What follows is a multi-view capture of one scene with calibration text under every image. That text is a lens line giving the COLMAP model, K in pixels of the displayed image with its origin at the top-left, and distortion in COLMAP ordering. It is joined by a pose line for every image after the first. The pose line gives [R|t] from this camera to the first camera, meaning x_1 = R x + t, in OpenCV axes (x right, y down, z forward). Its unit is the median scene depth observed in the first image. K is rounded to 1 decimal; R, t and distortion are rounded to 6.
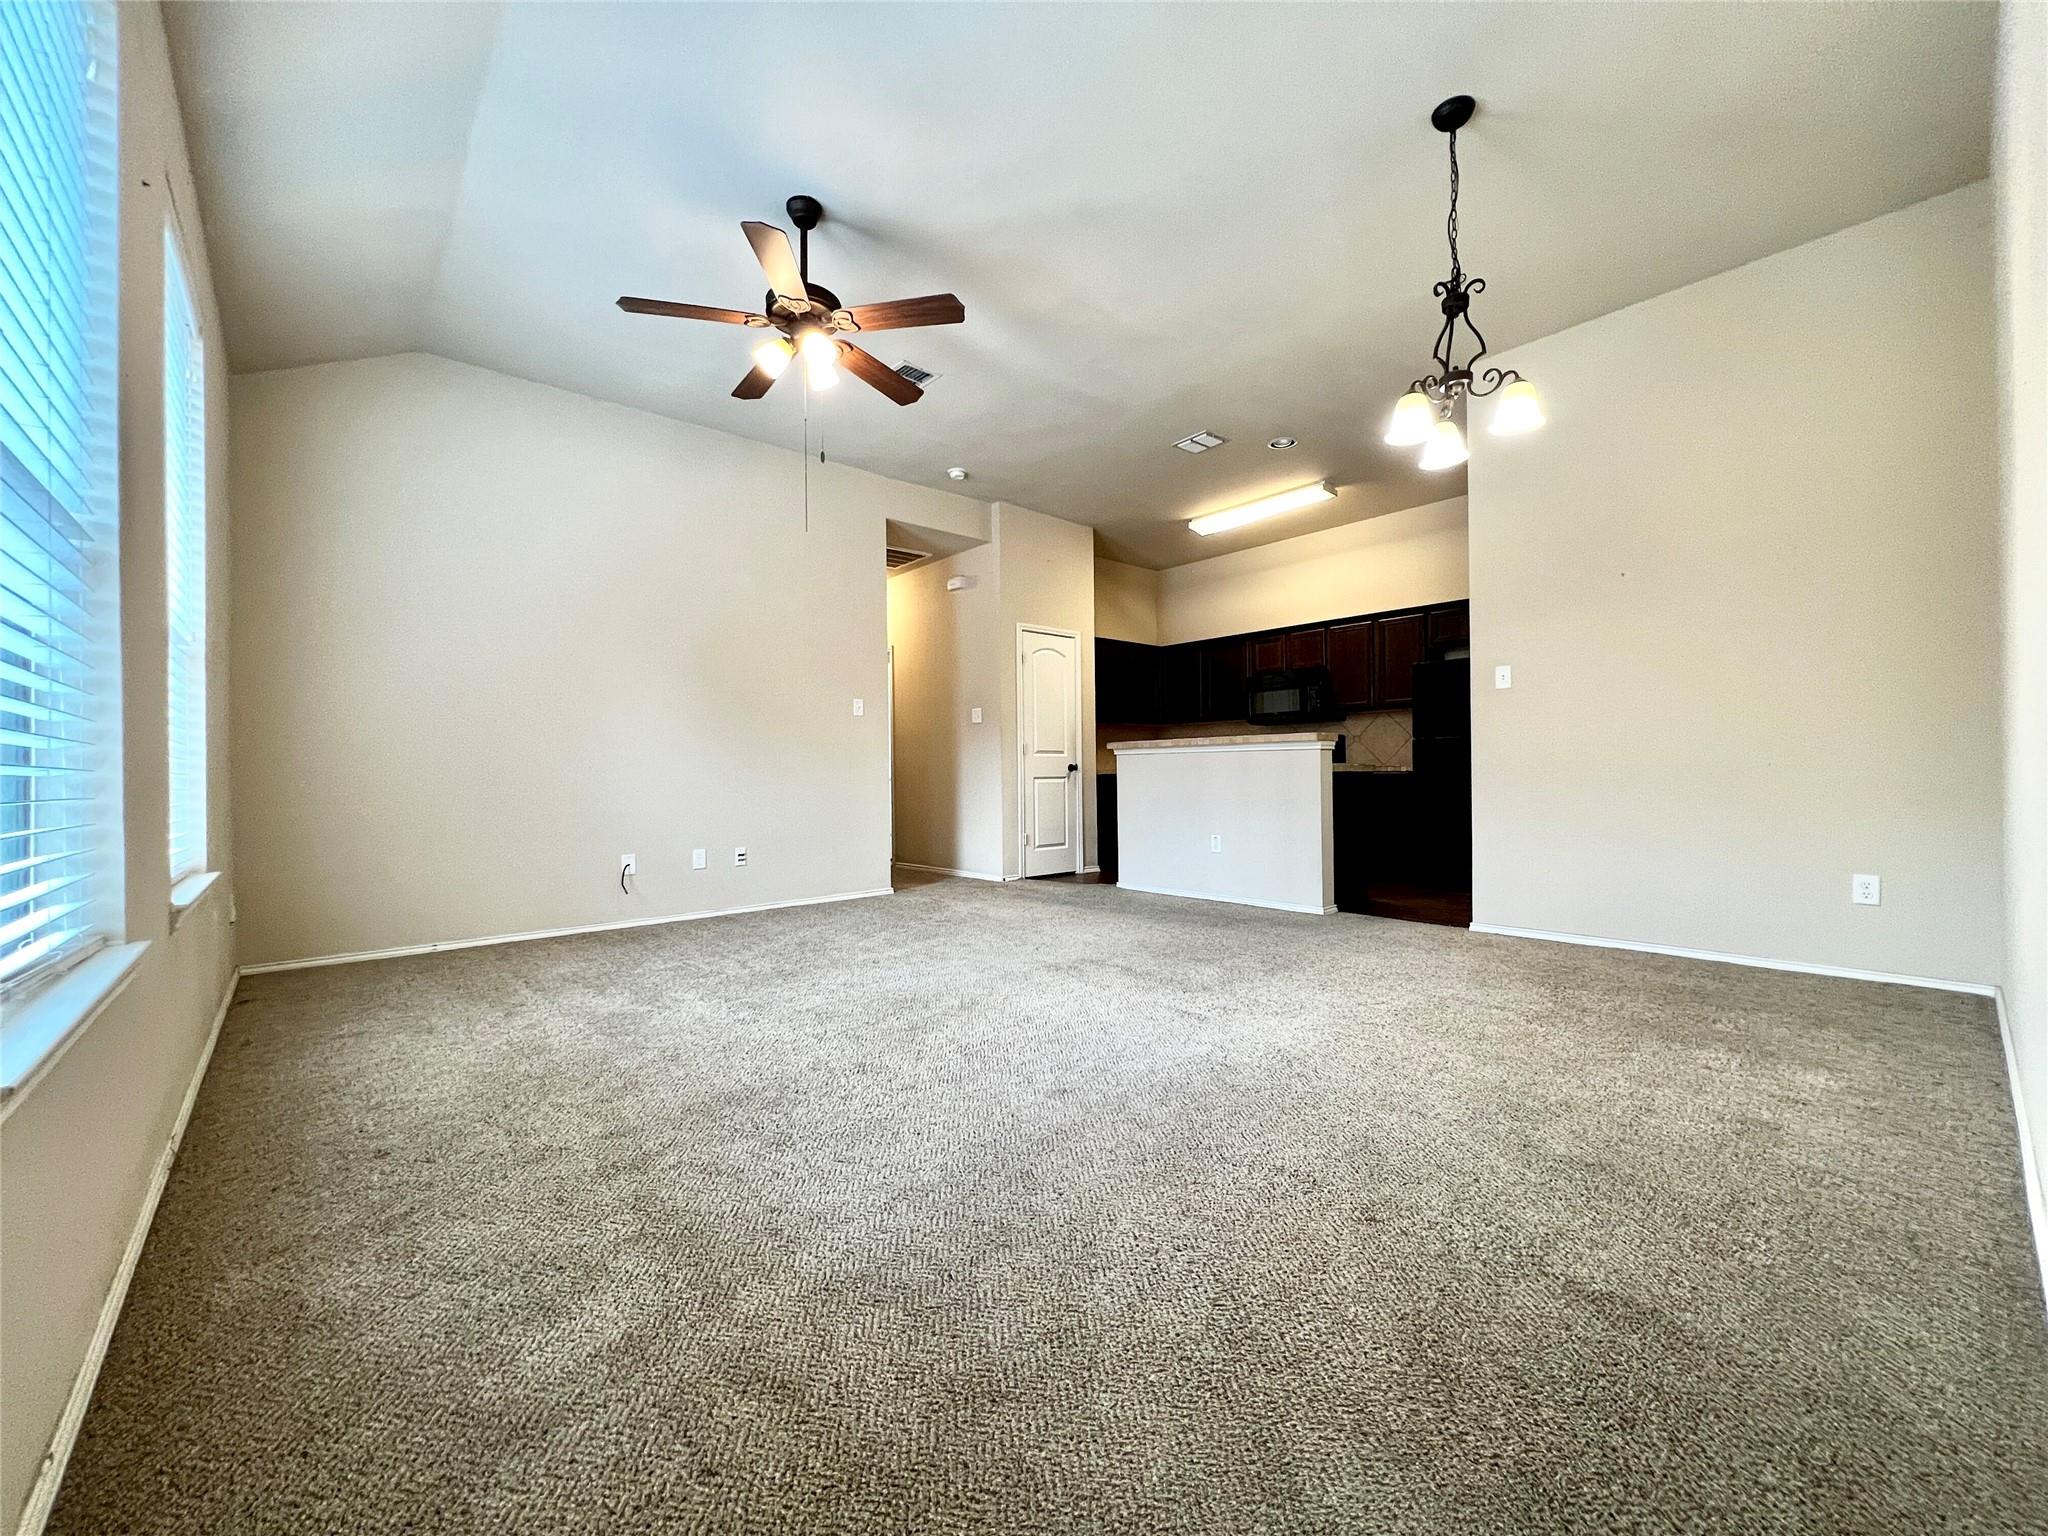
lens RADIAL K [[808.9, 0, 1024.0], [0, 808.9, 768.0], [0, 0, 1]] dist [0.000684, 0.000029]
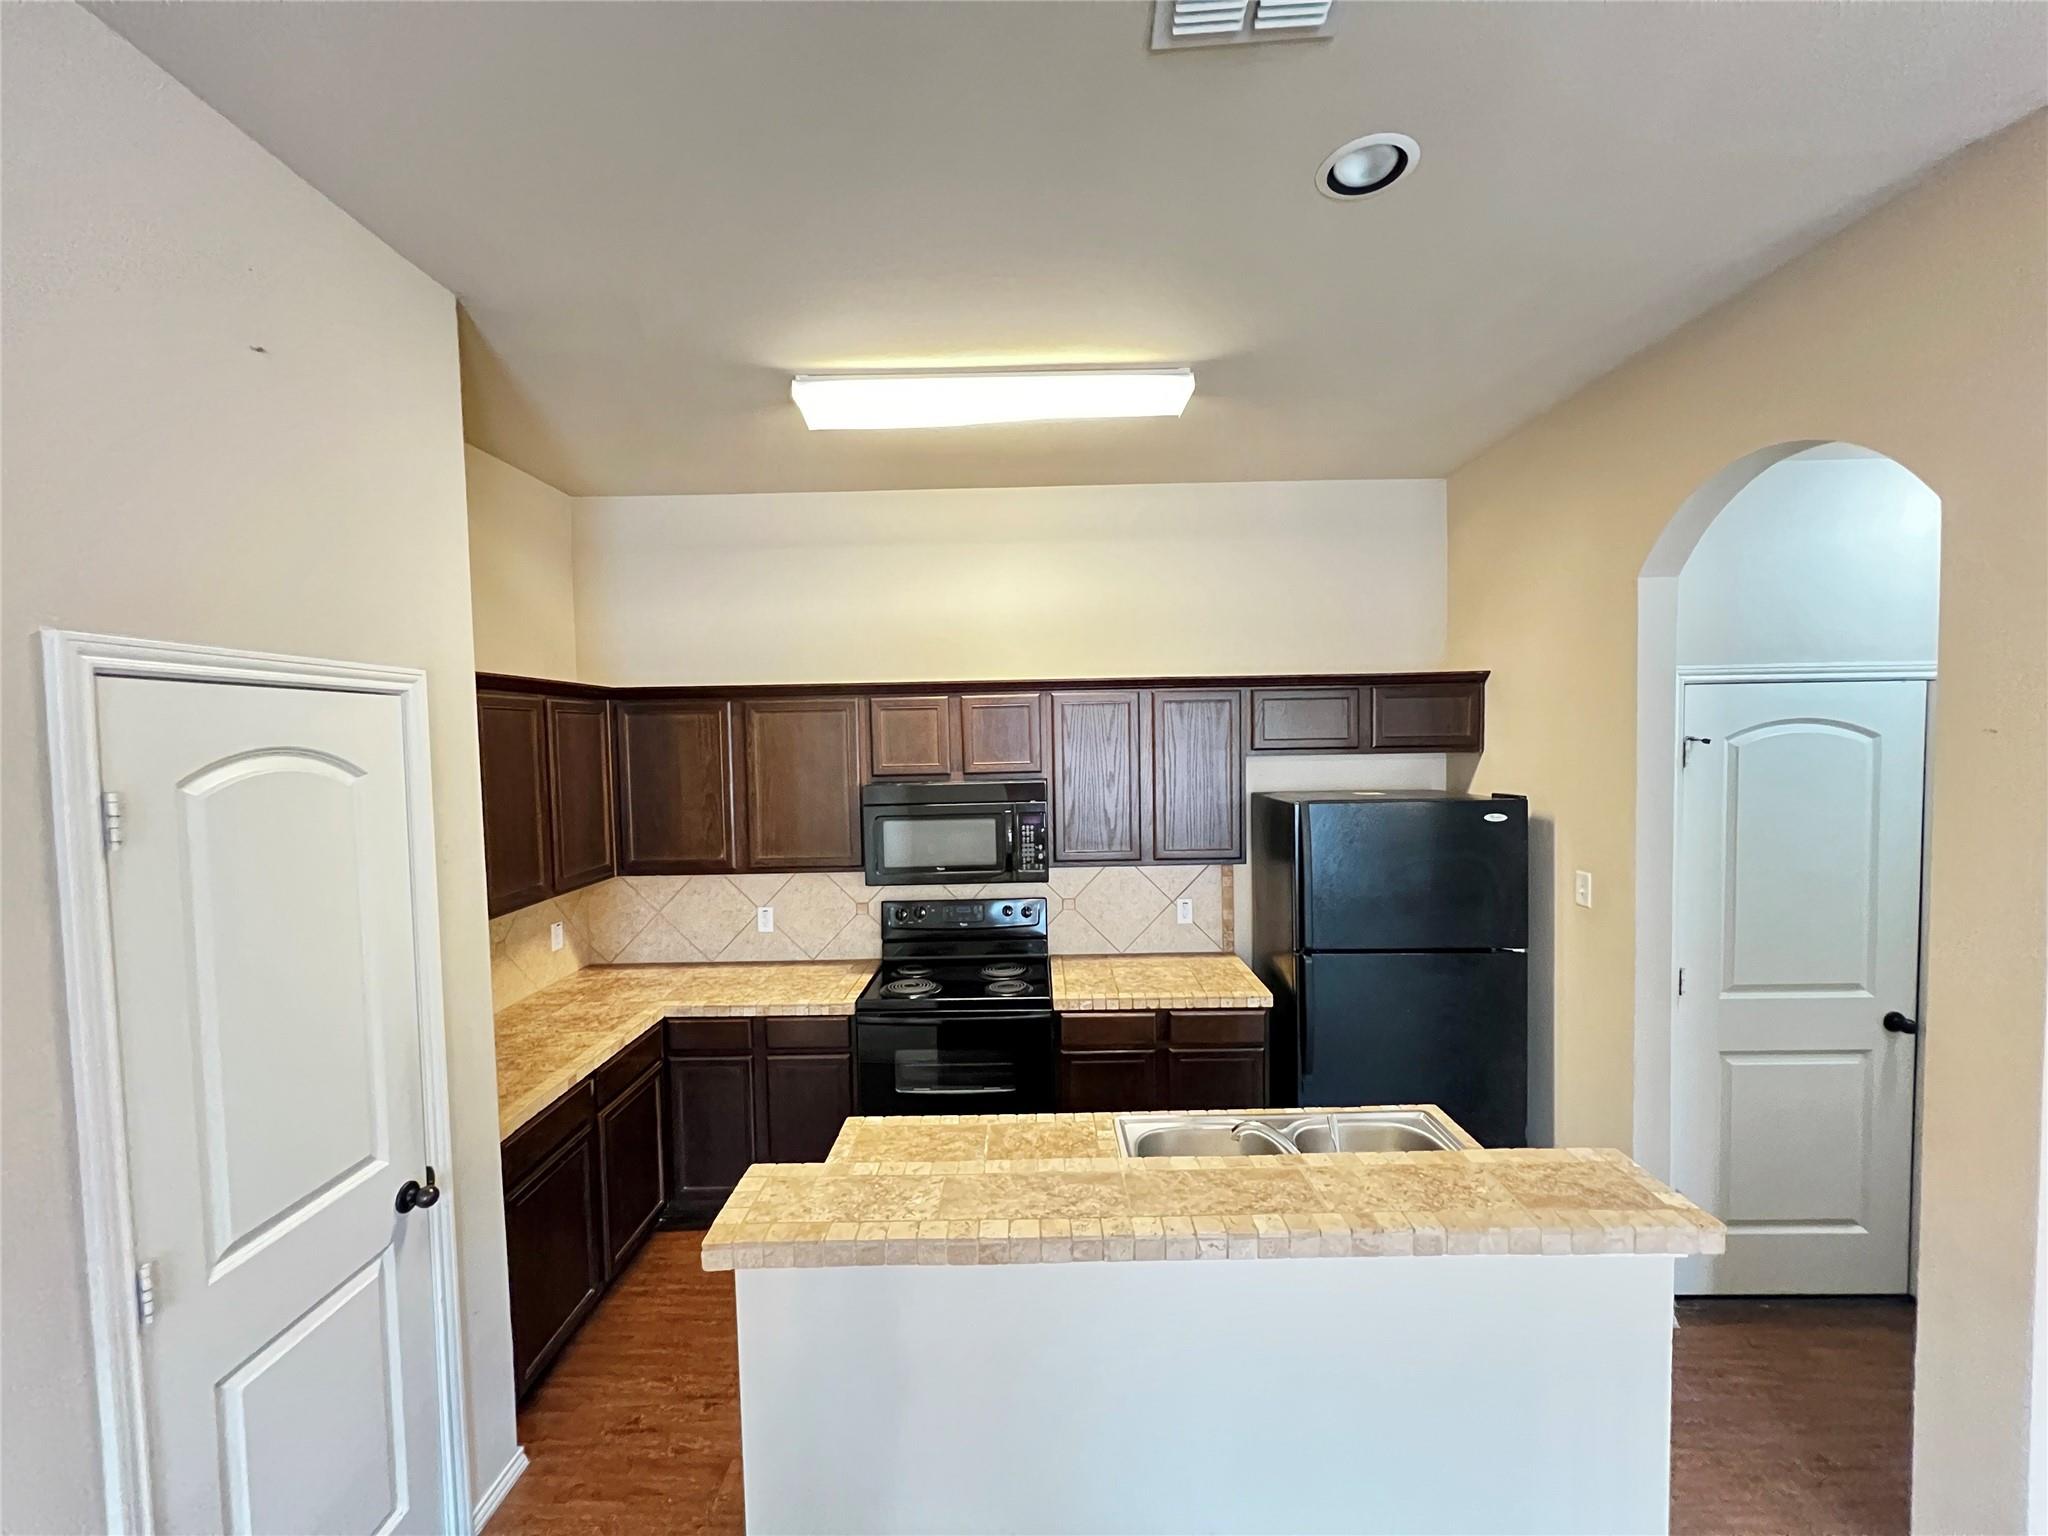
lens RADIAL K [[808.9, 0, 1024.0], [0, 808.9, 768.0], [0, 0, 1]] dist [0.000684, 0.000029]
pose [[0.659684, -0.033679, 0.750788, -0.001589], [0.014944, 0.999386, 0.031700, -0.141646], [-0.751394, -0.009693, 0.659782, 0.676074]]
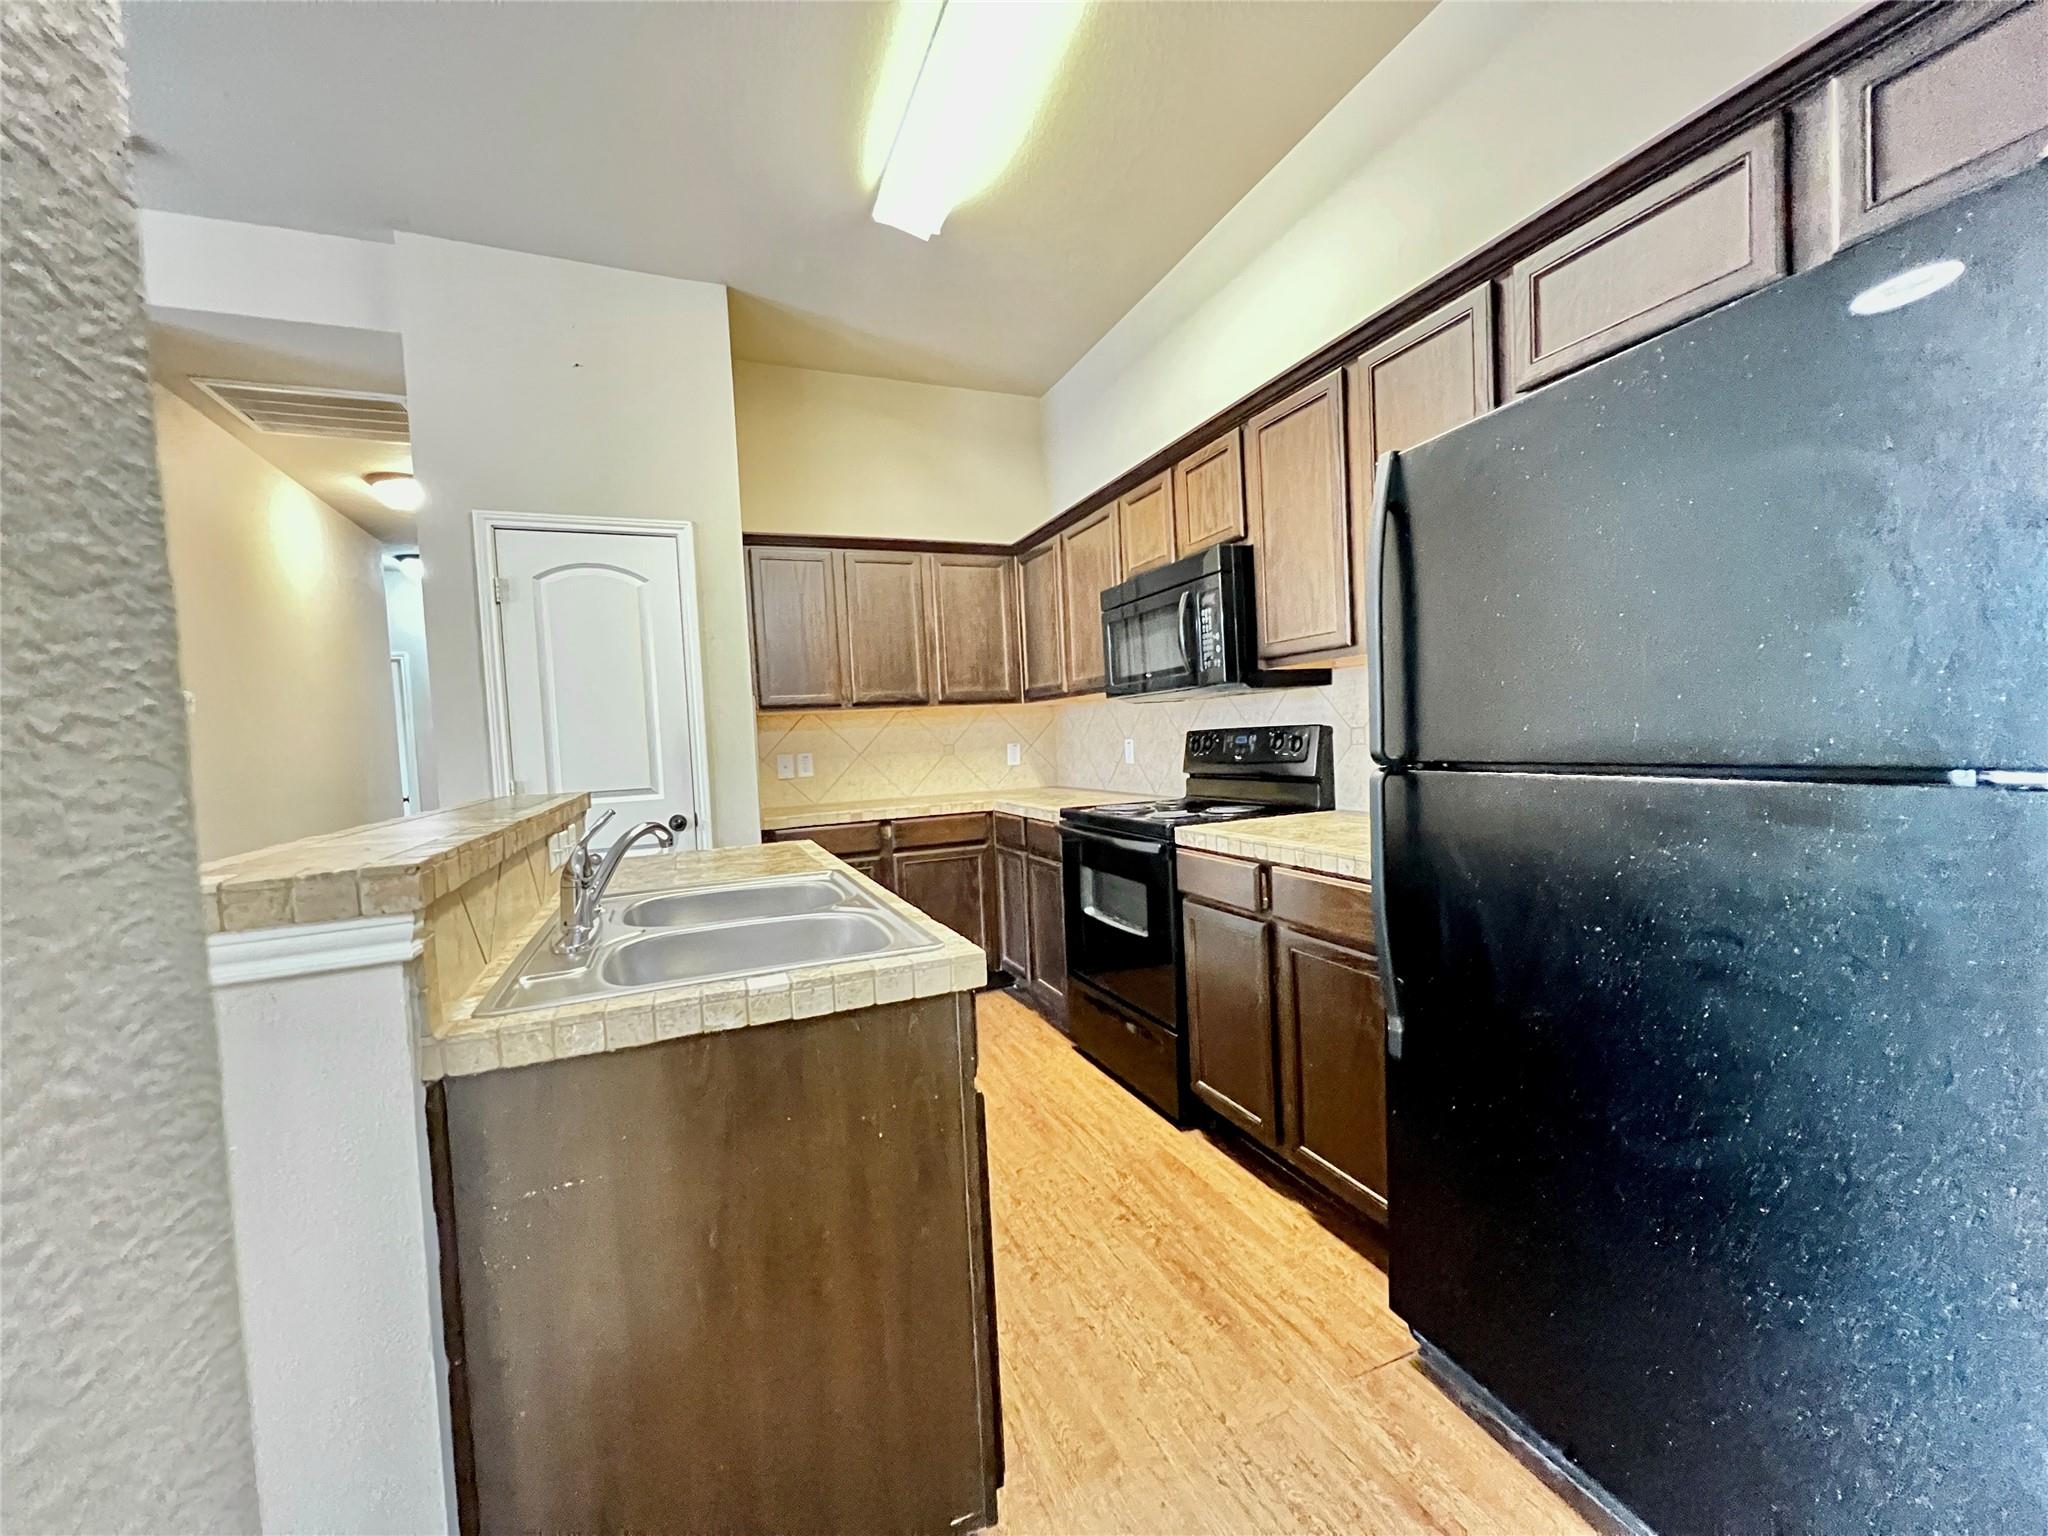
lens RADIAL K [[808.9, 0, 1024.0], [0, 808.9, 768.0], [0, 0, 1]] dist [0.000684, 0.000029]
pose [[0.949050, -0.028291, -0.313853, 0.381675], [0.042995, 0.998273, 0.040027, -0.041744], [0.312178, -0.051482, 0.948628, 0.624004]]
